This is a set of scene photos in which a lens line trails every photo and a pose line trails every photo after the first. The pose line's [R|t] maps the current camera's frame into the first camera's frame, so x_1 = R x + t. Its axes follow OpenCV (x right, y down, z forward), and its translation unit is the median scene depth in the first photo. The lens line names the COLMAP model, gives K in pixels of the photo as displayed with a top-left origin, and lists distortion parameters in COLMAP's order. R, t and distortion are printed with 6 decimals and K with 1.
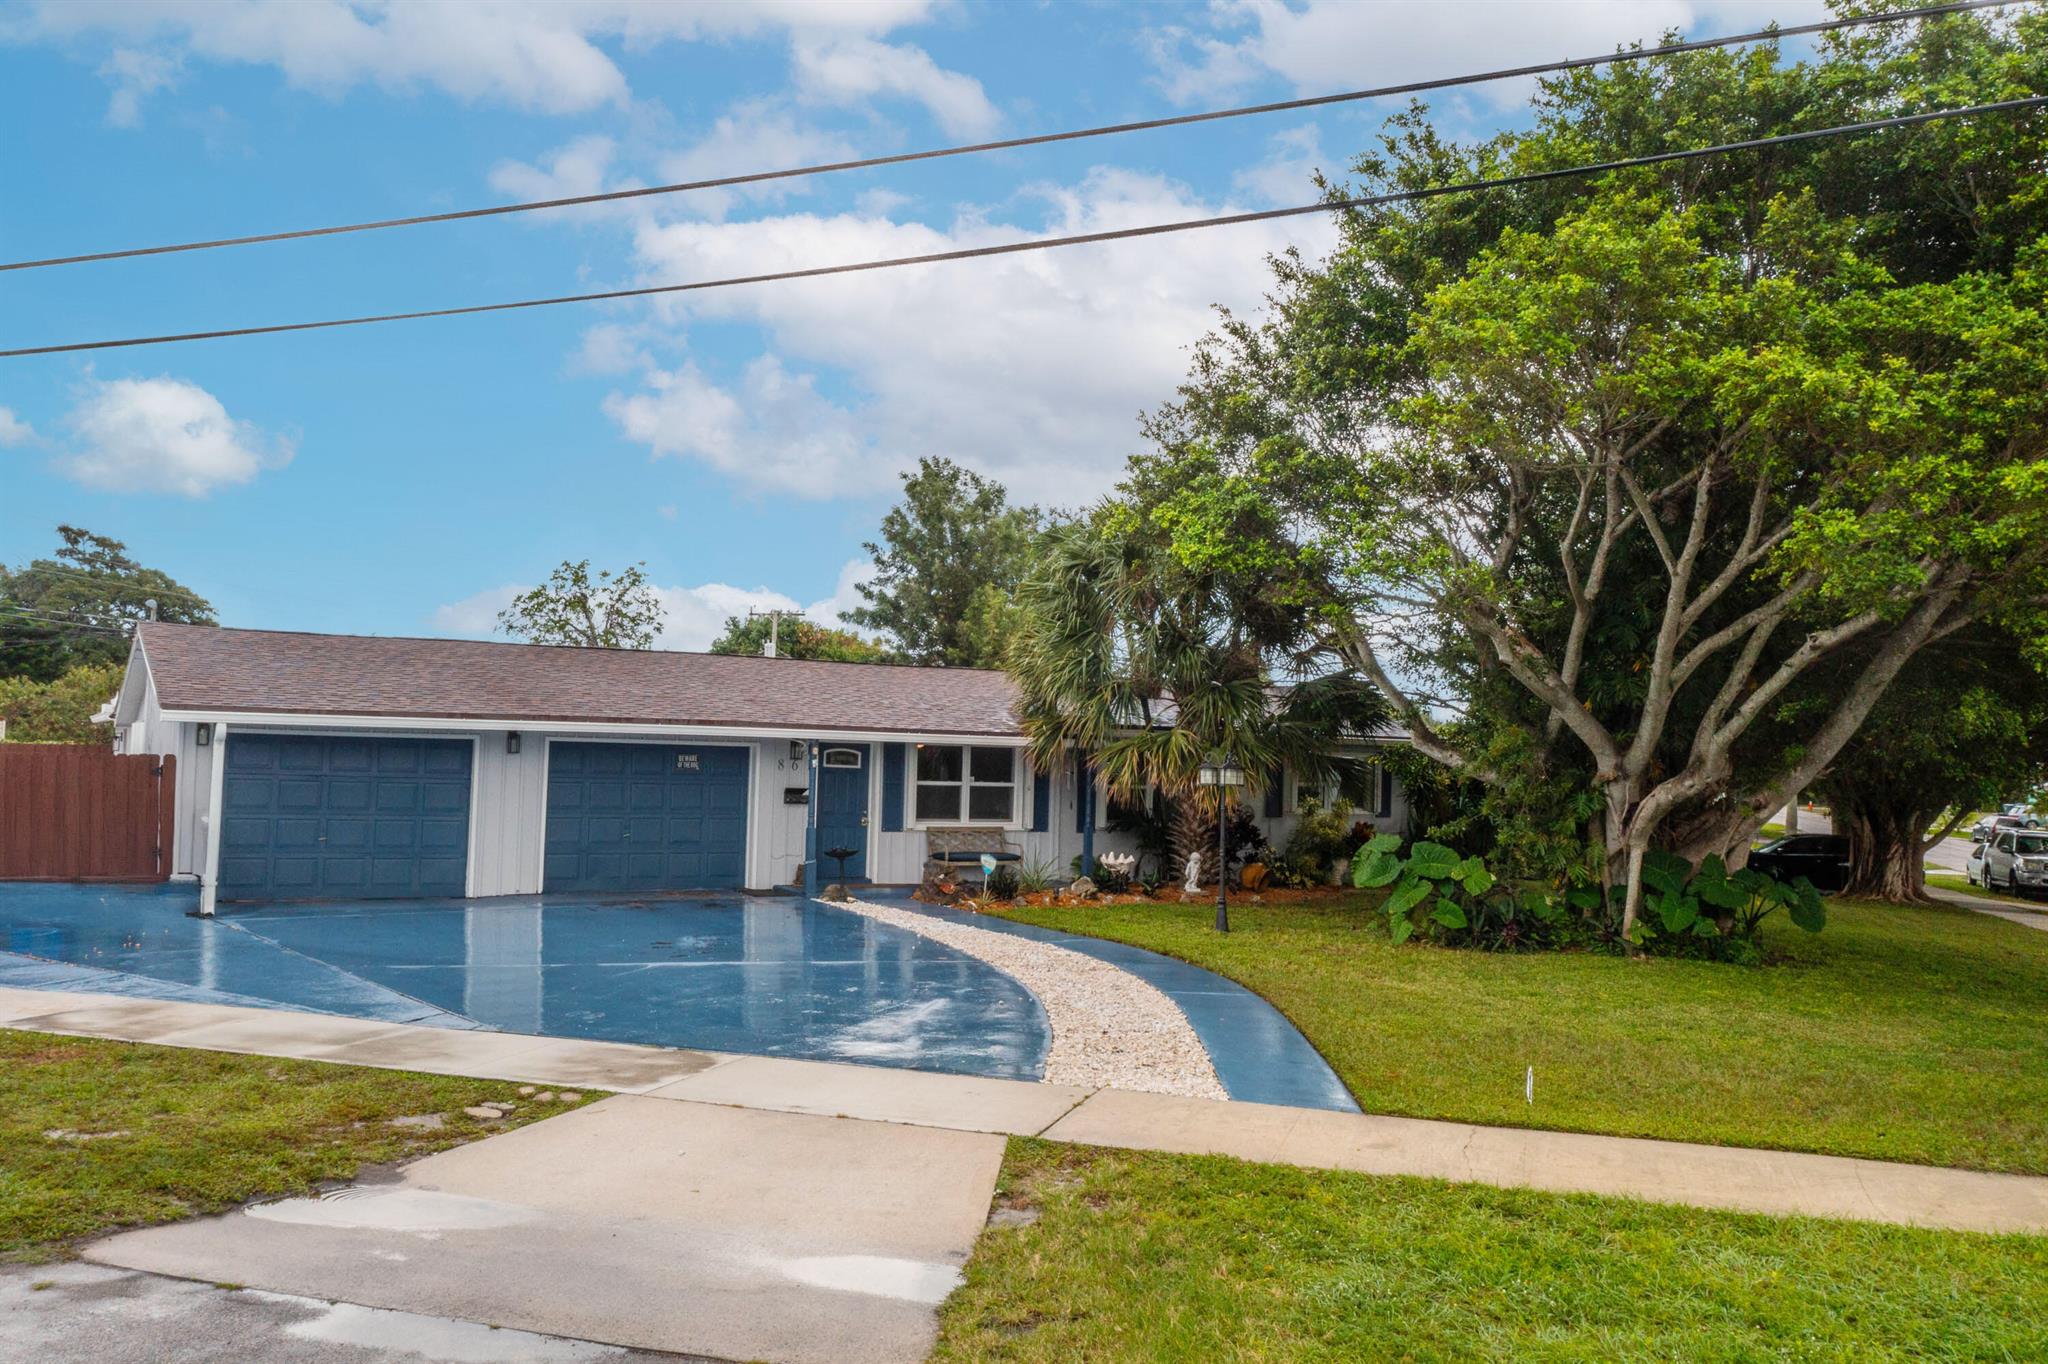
lens RADIAL K [[1680.8, 0, 1019.2], [0, 1680.8, 674.0], [0, 0, 1]] dist [-0.006593, 0.000378]
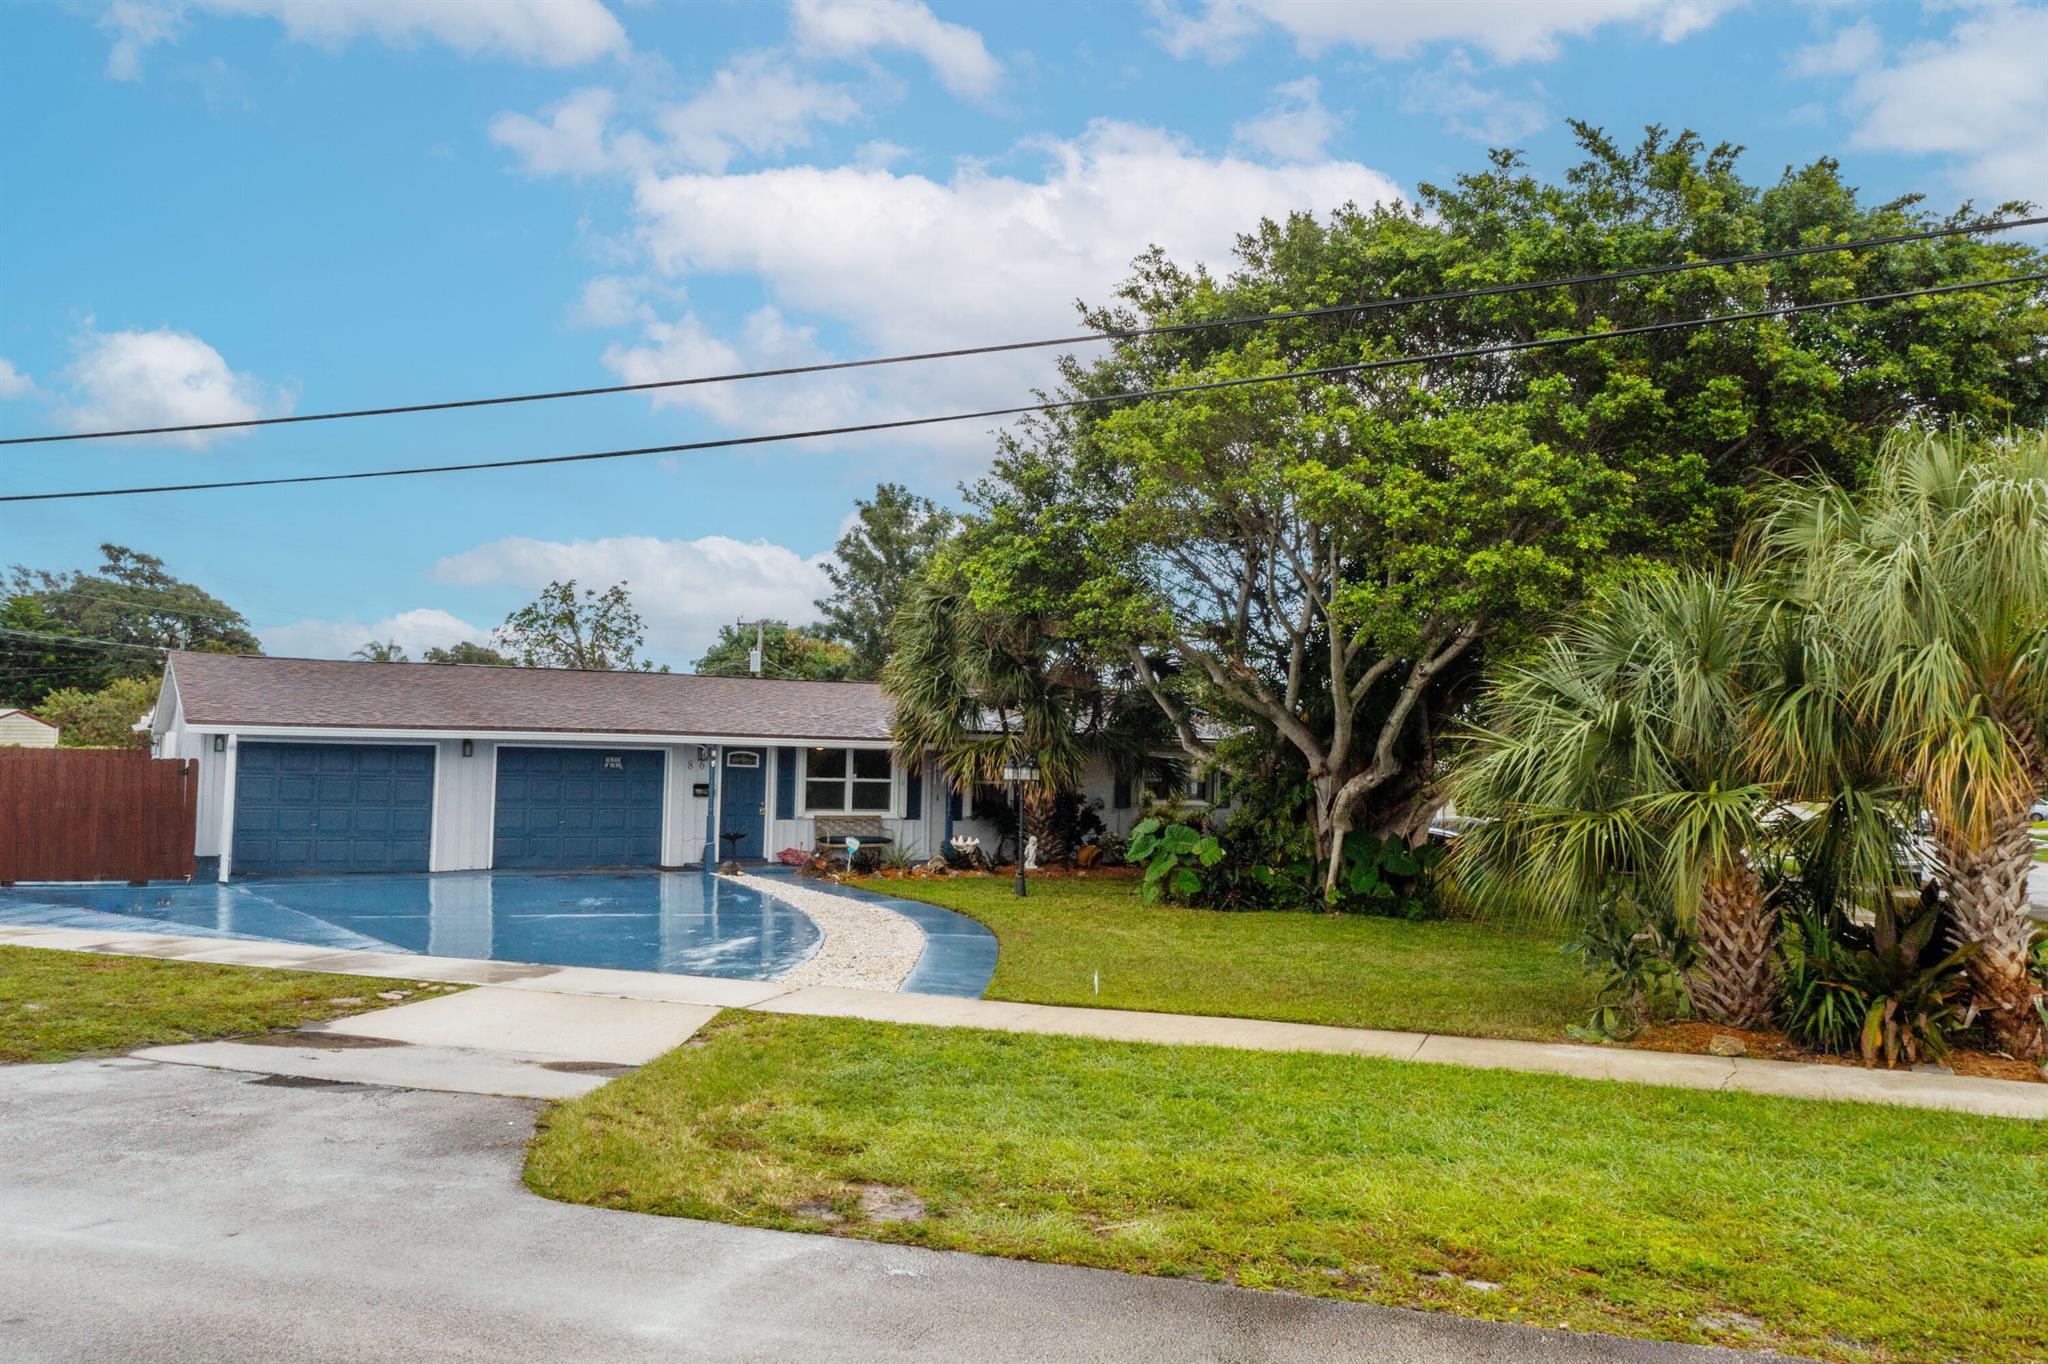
lens RADIAL K [[1680.8, 0, 1018.9], [0, 1680.8, 673.6], [0, 0, 1]] dist [-0.006593, 0.000378]
pose [[0.999808, -0.003952, -0.019189, 0.137834], [0.003971, 0.999992, 0.000967, -0.014453], [0.019185, -0.001043, 0.999815, -0.249308]]
